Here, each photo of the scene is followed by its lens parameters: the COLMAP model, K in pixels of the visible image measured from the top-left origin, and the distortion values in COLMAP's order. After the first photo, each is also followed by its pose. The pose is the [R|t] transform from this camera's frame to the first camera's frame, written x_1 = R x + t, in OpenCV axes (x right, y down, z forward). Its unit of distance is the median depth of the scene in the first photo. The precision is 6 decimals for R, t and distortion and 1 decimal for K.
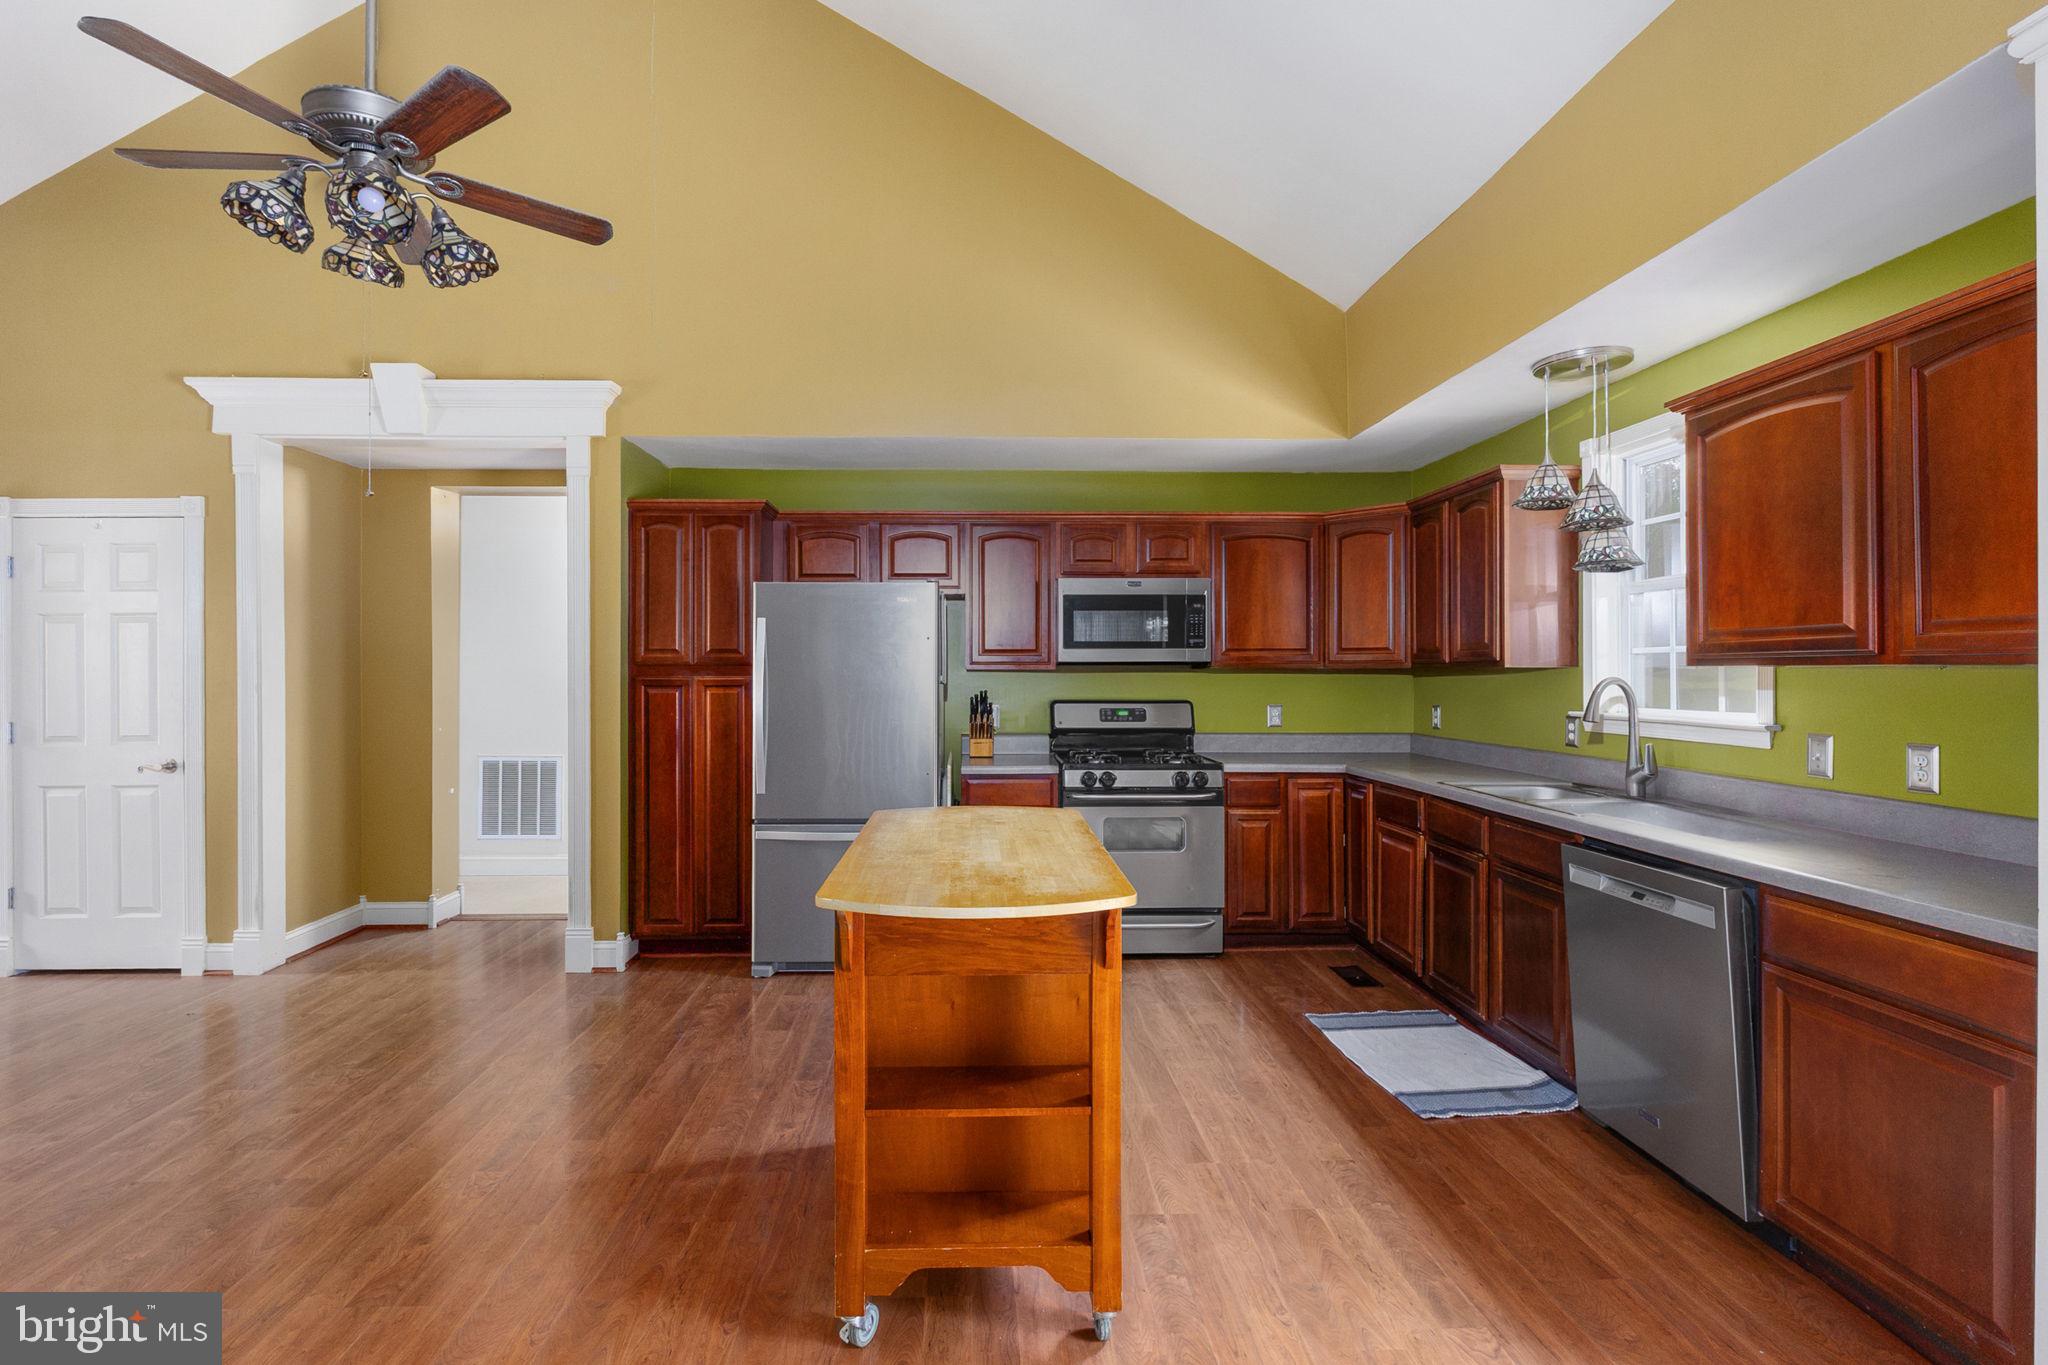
lens RADIAL K [[911.5, 0, 987.1], [0, 911.5, 666.8], [0, 0, 1]] dist [-0.000872, 0.000119]
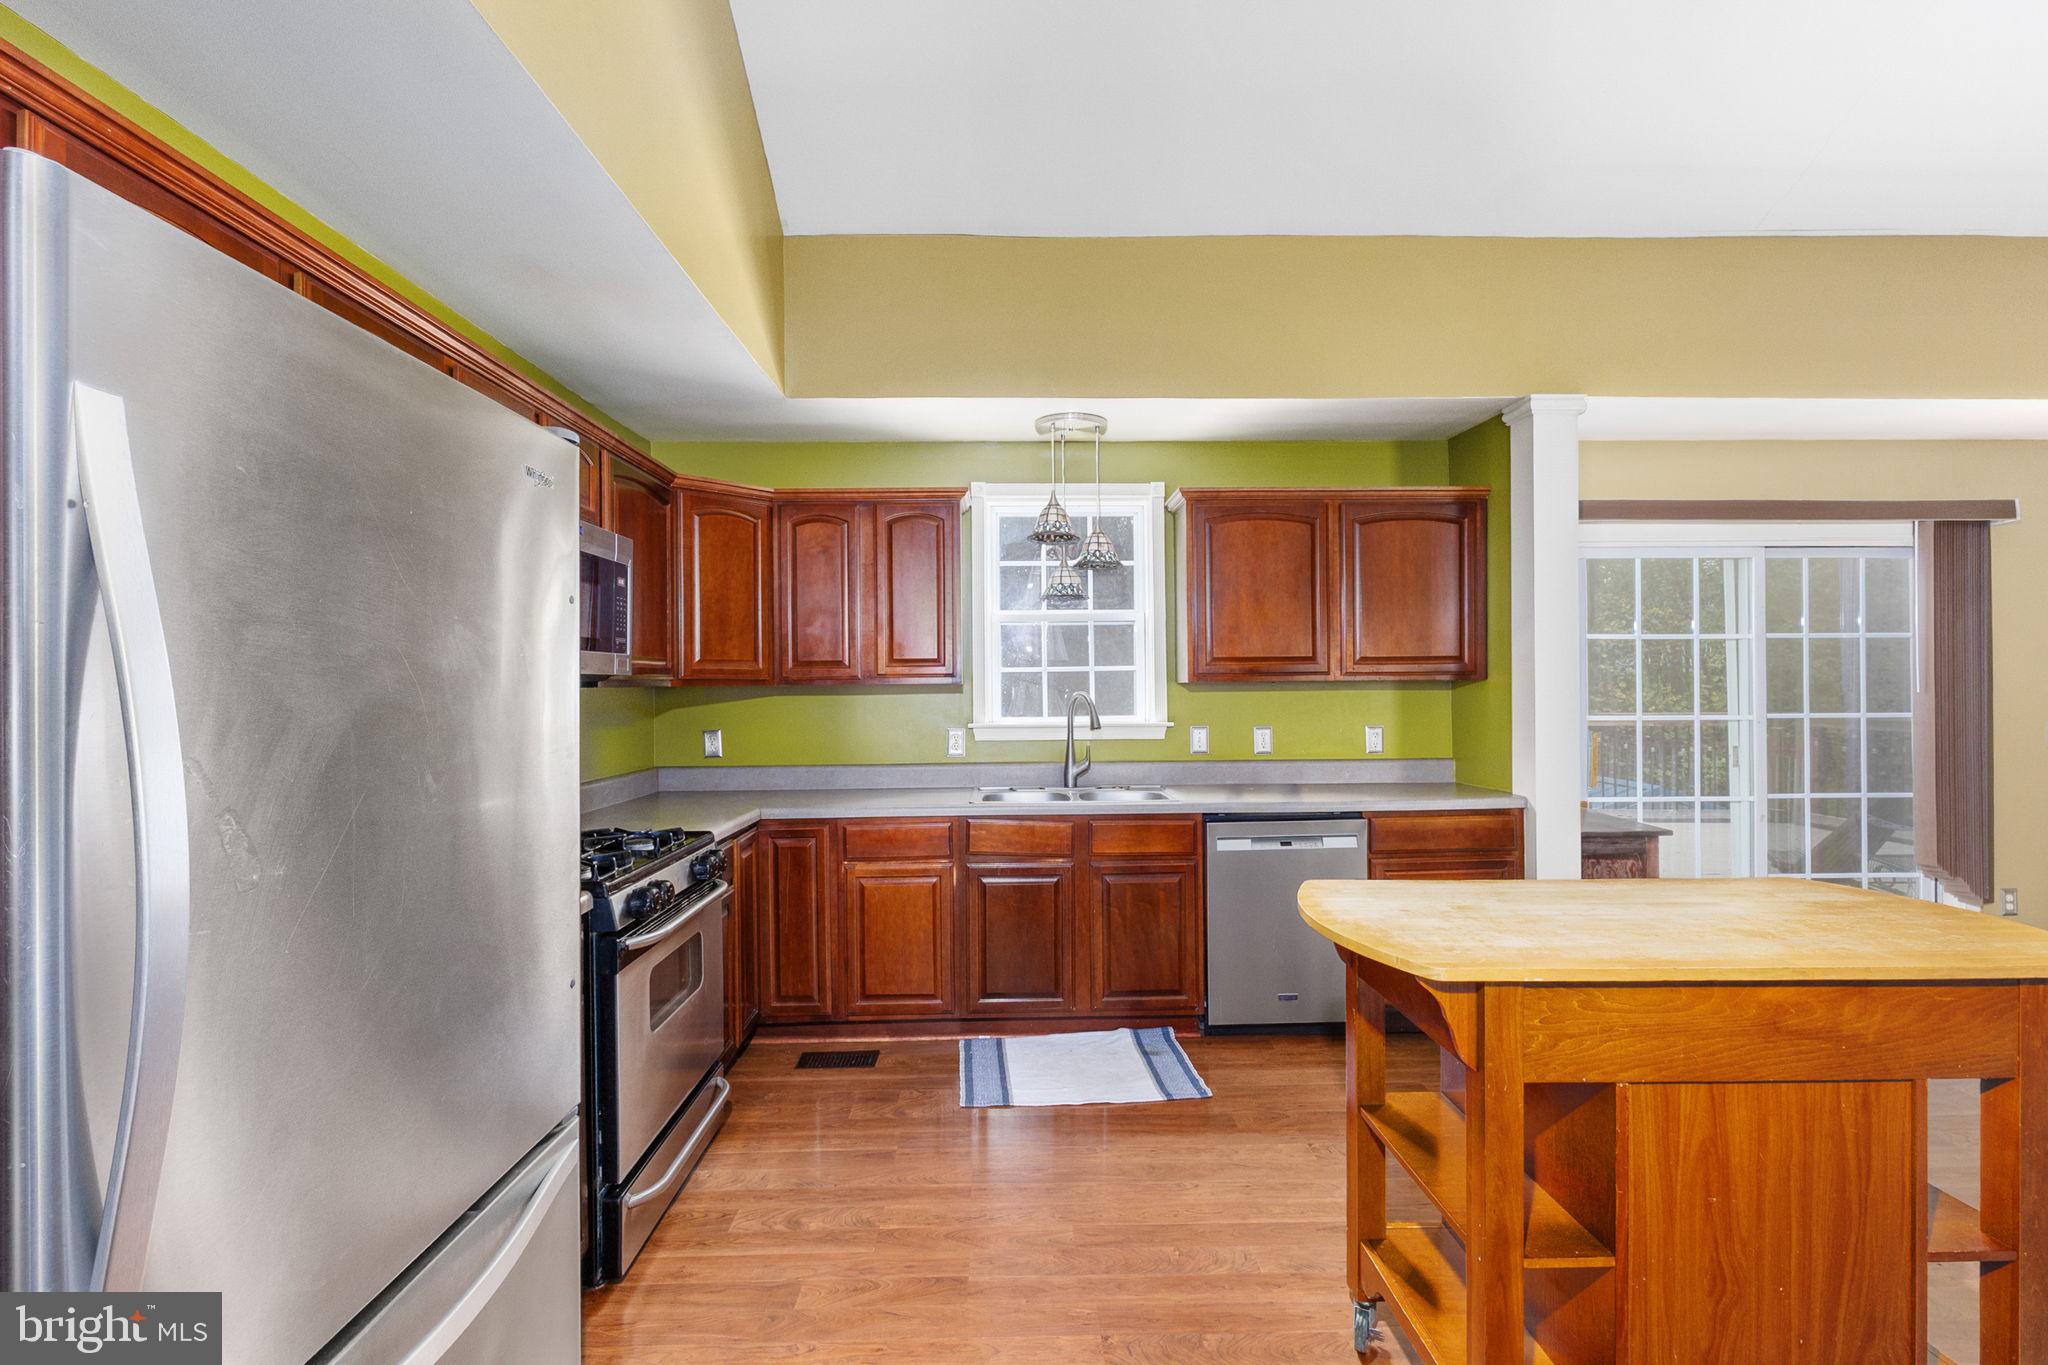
lens RADIAL K [[911.5, 0, 1025.2], [0, 911.5, 680.4], [0, 0, 1]] dist [-0.000872, 0.000119]
pose [[-0.008394, -0.003069, 0.999960, -0.417759], [-0.003363, 0.999990, 0.003041, -0.005836], [-0.999959, -0.003338, -0.008404, 0.833854]]
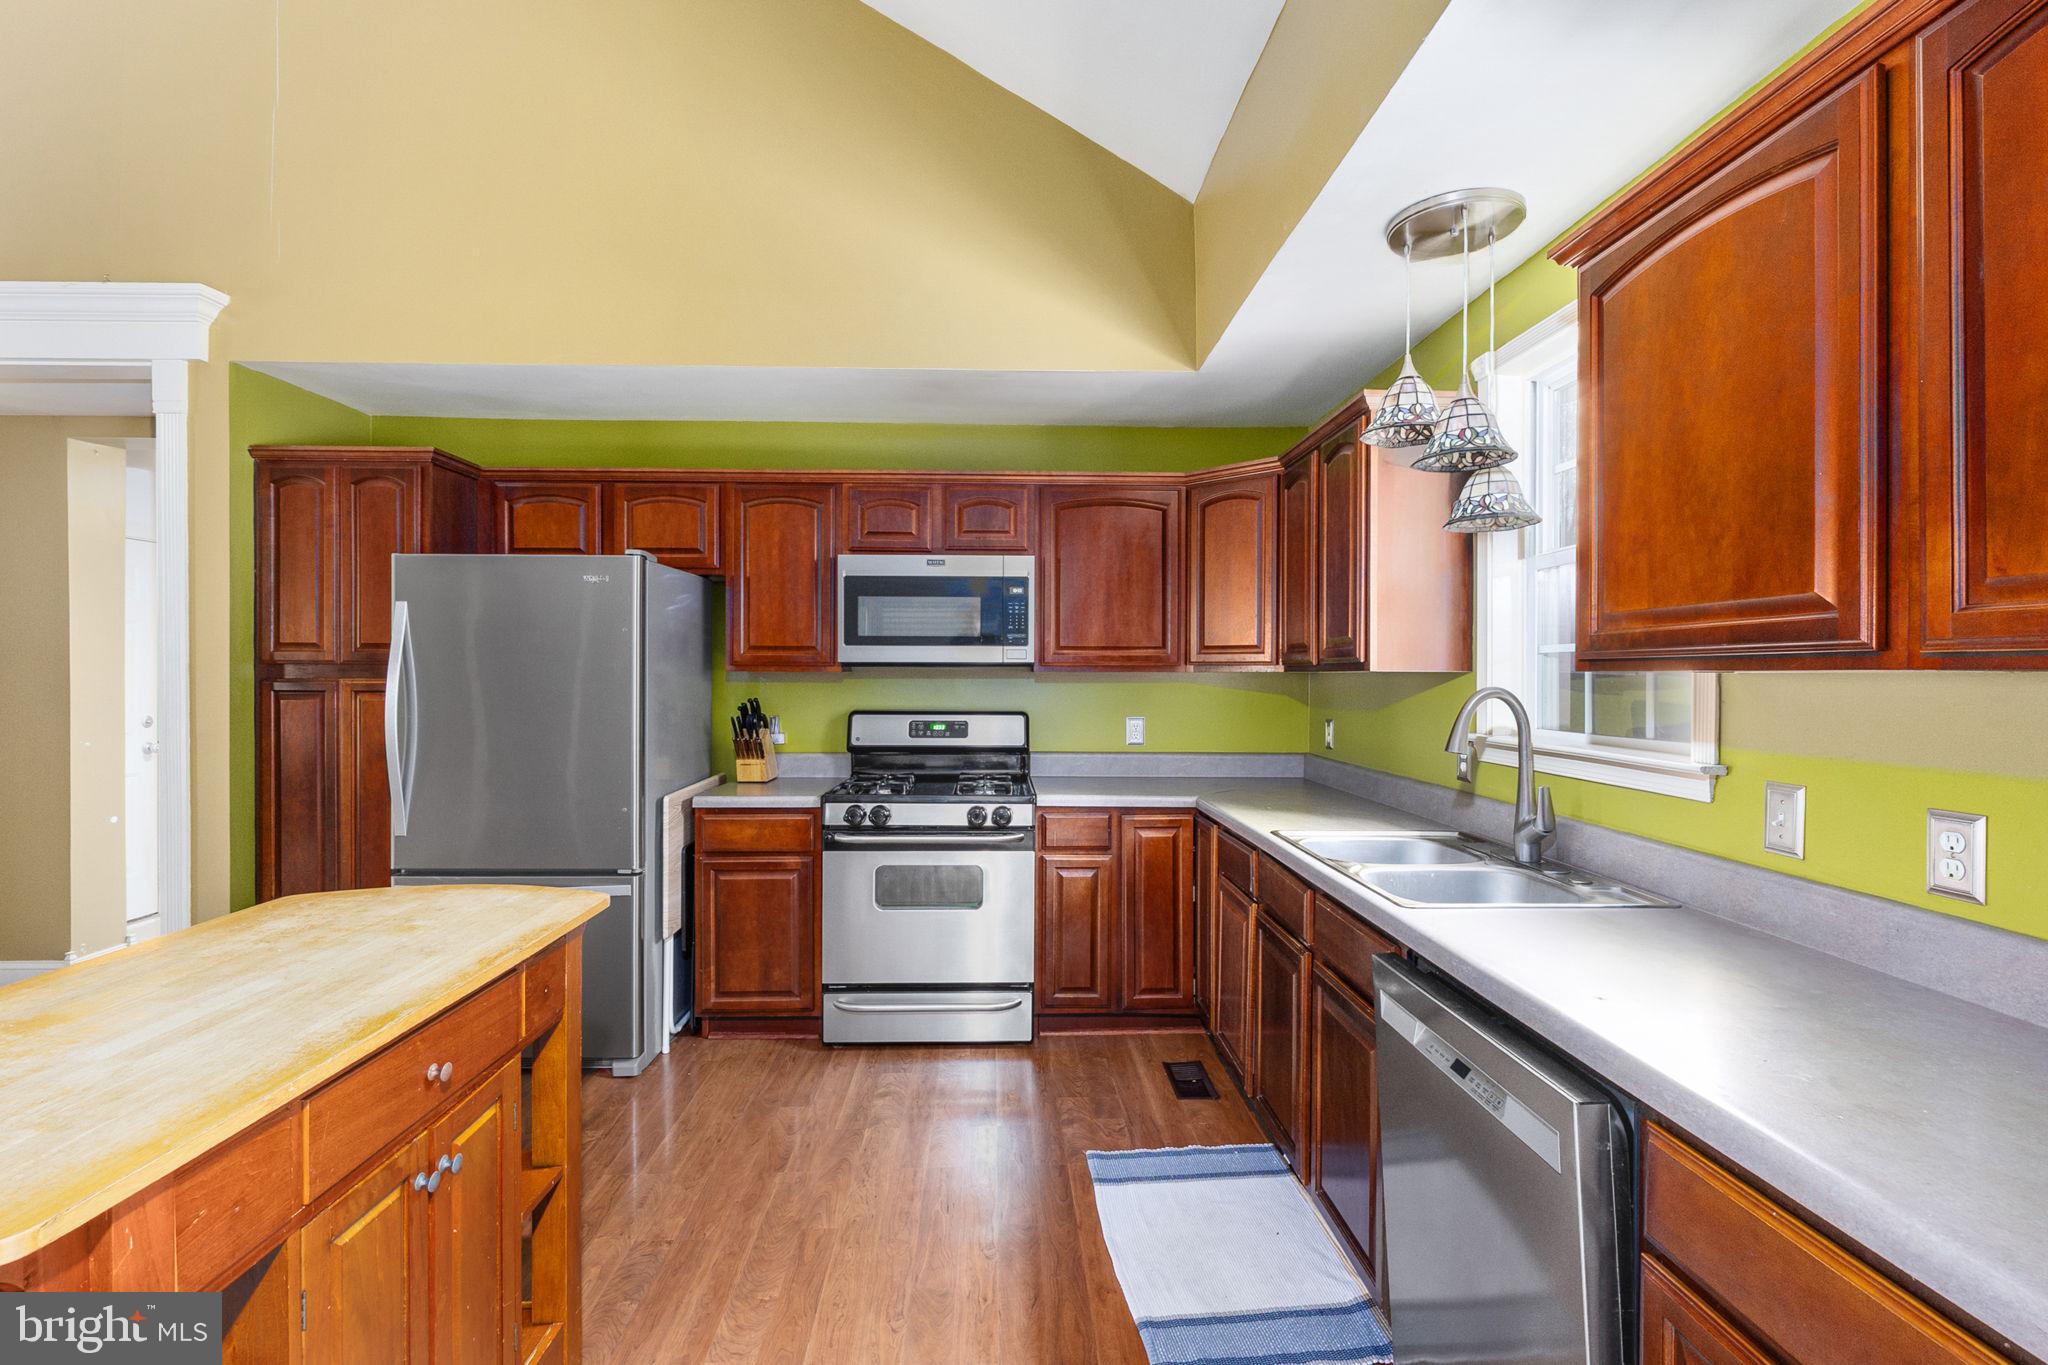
lens RADIAL K [[911.5, 0, 1003.5], [0, 911.5, 675.9], [0, 0, 1]] dist [-0.000872, 0.000119]
pose [[0.999988, 0.004422, 0.001935, 0.246571], [-0.004438, 0.999955, 0.008434, -0.000657], [-0.001898, -0.008442, 0.999963, 0.247859]]
